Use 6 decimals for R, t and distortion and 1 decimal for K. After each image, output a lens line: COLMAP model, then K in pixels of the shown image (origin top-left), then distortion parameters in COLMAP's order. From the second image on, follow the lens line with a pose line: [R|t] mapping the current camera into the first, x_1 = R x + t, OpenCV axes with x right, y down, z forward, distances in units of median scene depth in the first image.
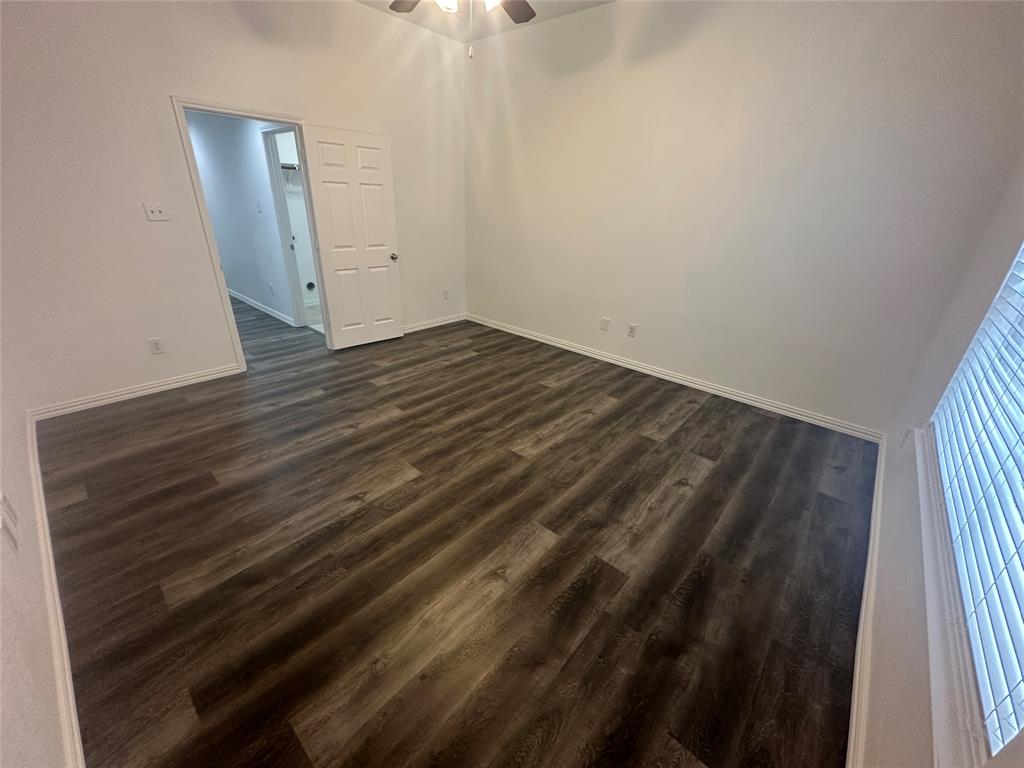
lens RADIAL K [[407.1, 0, 511.9], [0, 407.1, 384.5], [0, 0, 1]] dist [-0.006989, 0.000594]
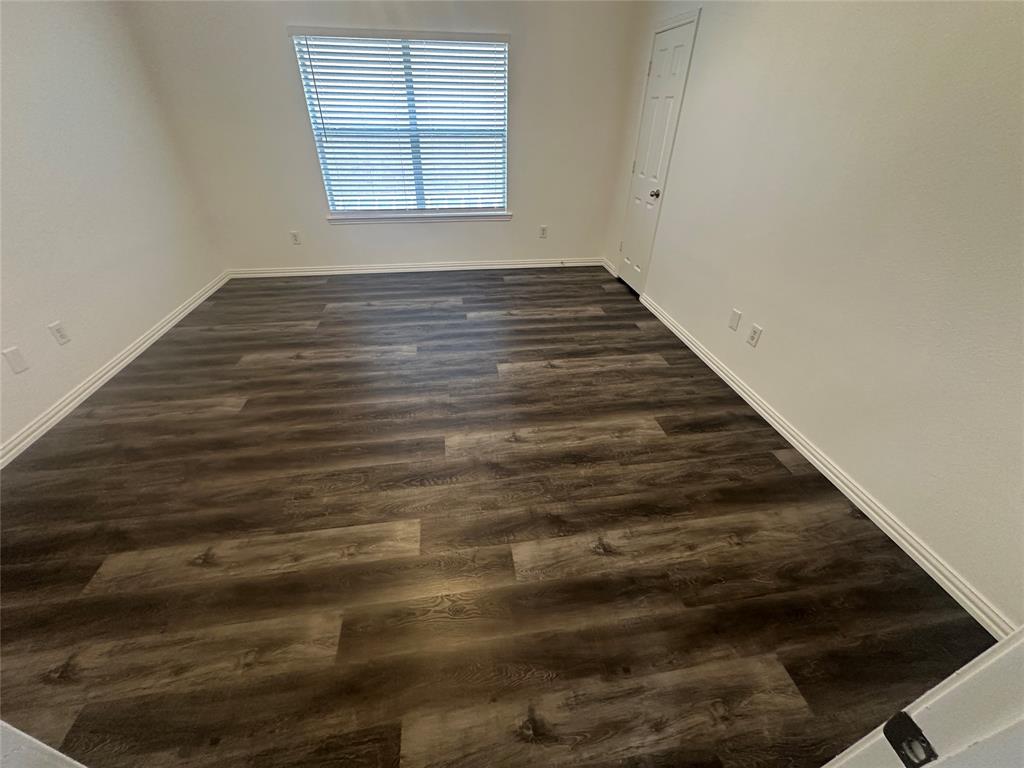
lens RADIAL K [[407.1, 0, 510.5], [0, 407.1, 381.6], [0, 0, 1]] dist [-0.006989, 0.000594]
pose [[-0.765392, -0.399743, 0.504362, -0.800744], [0.222277, 0.571272, 0.790089, -0.626109], [-0.603961, 0.716836, -0.348394, 1.315232]]
